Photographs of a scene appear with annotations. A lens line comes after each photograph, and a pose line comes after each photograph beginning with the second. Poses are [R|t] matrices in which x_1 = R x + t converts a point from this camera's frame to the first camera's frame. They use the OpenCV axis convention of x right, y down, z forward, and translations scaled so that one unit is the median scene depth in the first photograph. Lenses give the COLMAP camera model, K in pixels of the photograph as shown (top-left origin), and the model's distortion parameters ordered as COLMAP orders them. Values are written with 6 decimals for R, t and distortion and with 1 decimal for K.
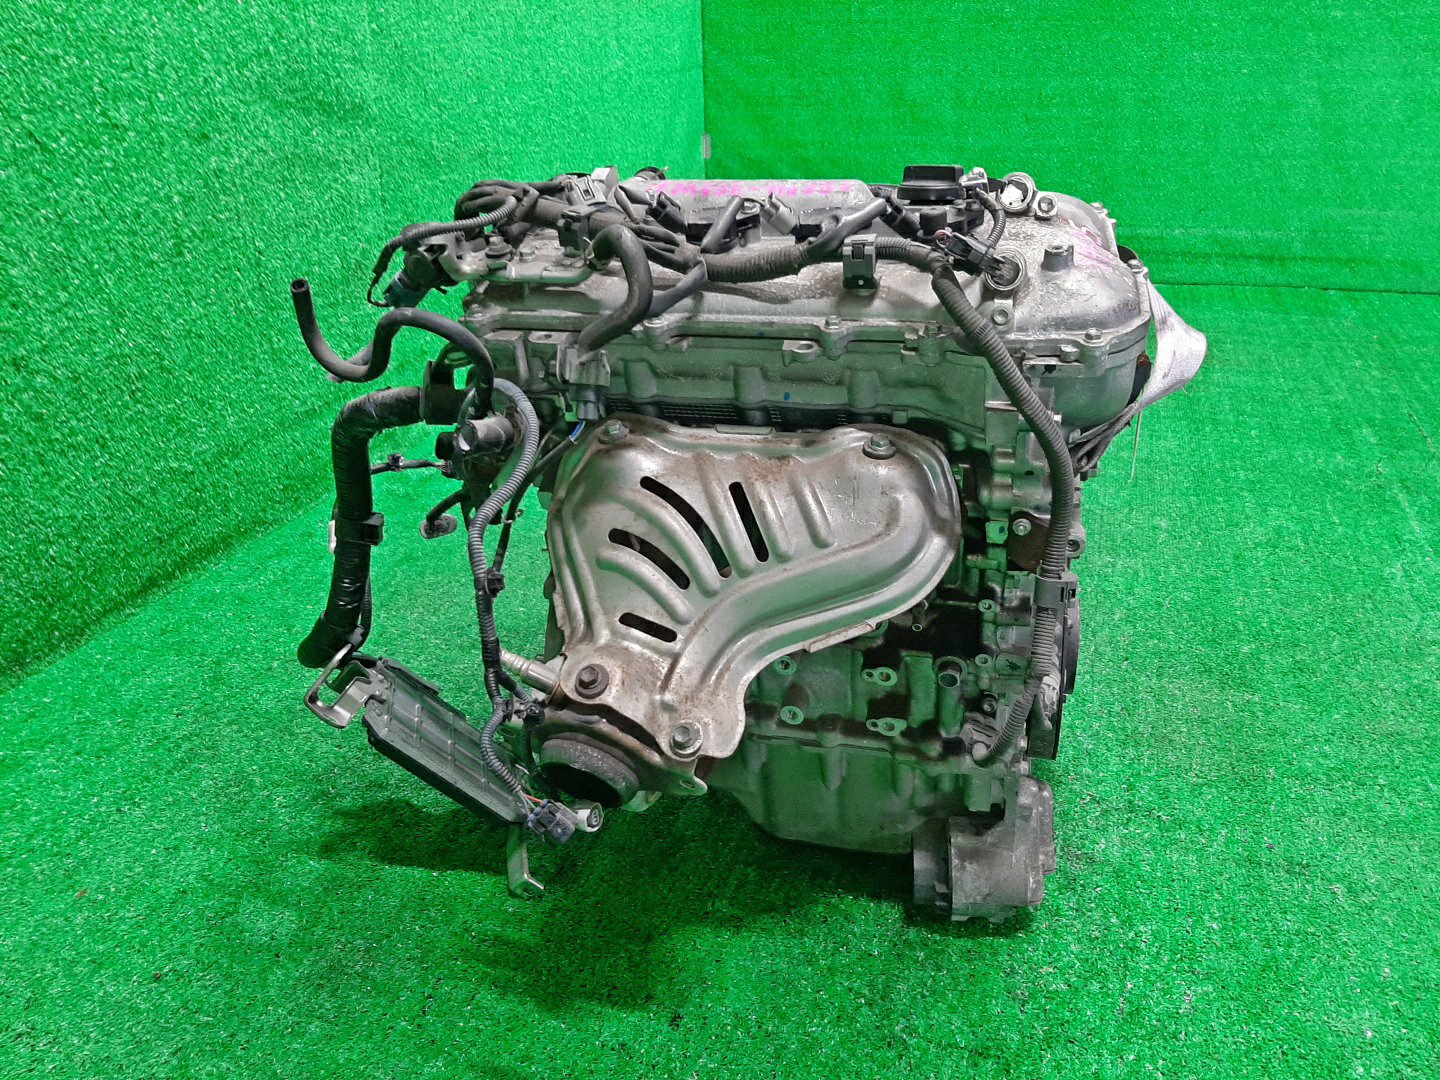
lens RADIAL K [[1073.1, 0, 724.7], [0, 1073.1, 546.4], [0, 0, 1]] dist [0.037129, -0.094410]
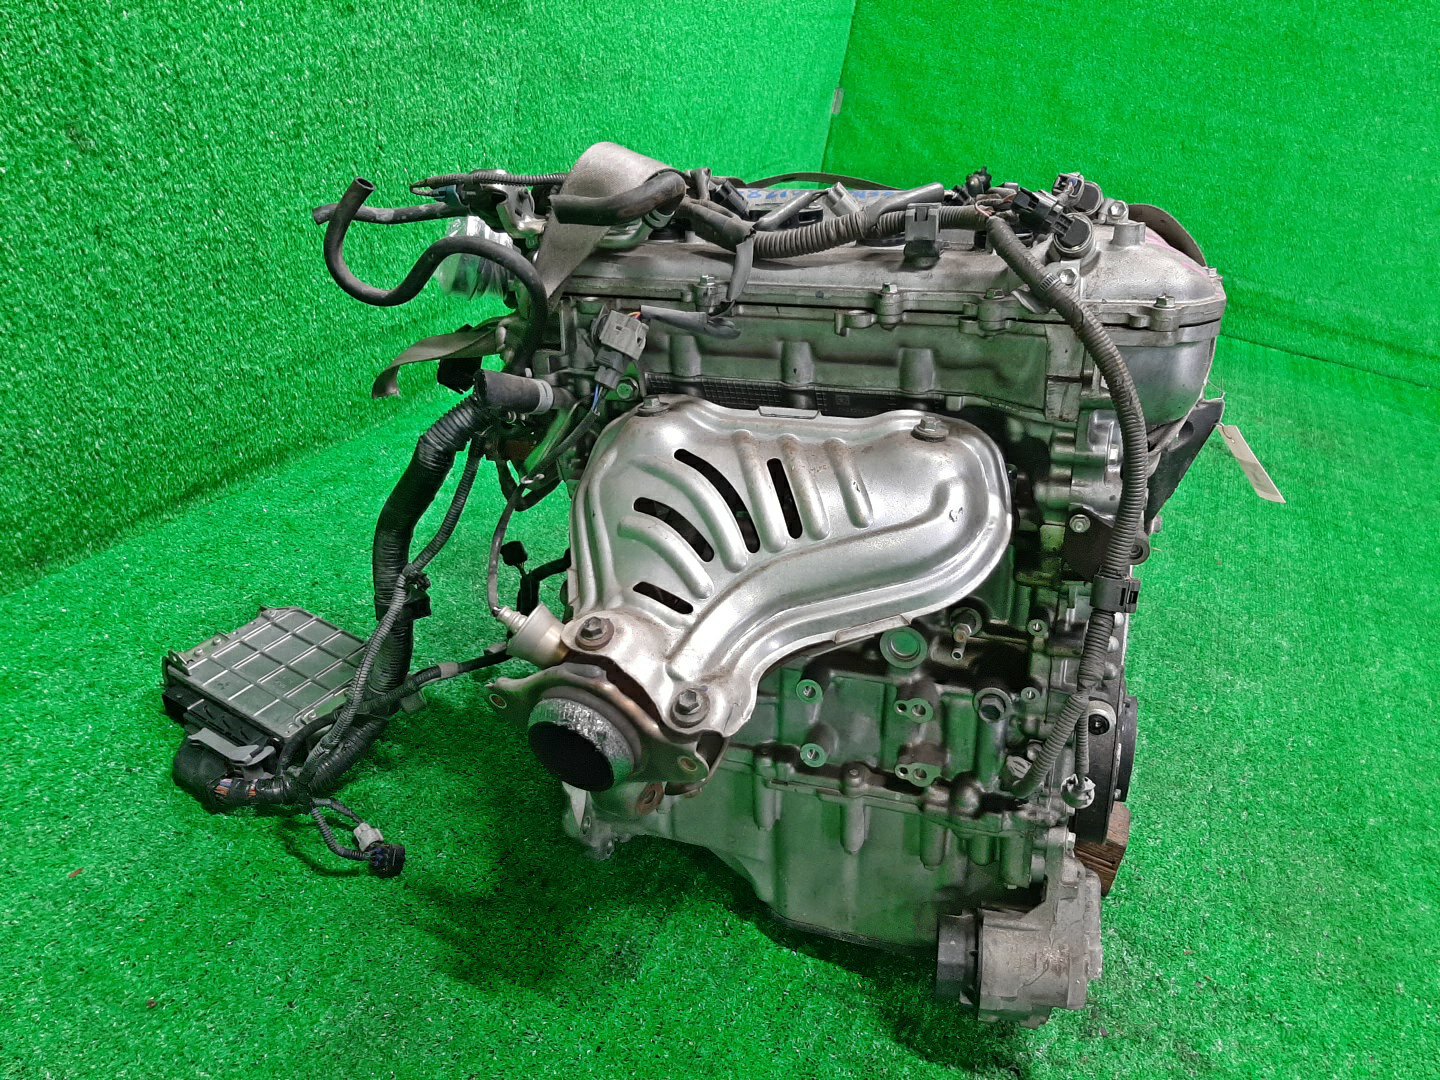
lens RADIAL K [[1081.2, 0, 726.0], [0, 1081.2, 538.9], [0, 0, 1]] dist [0.037393, -0.095818]
pose [[0.978261, 0.207241, 0.007588, -0.102890], [-0.207360, 0.977015, 0.049439, -0.067335], [0.002832, -0.049938, 0.998748, 0.096713]]
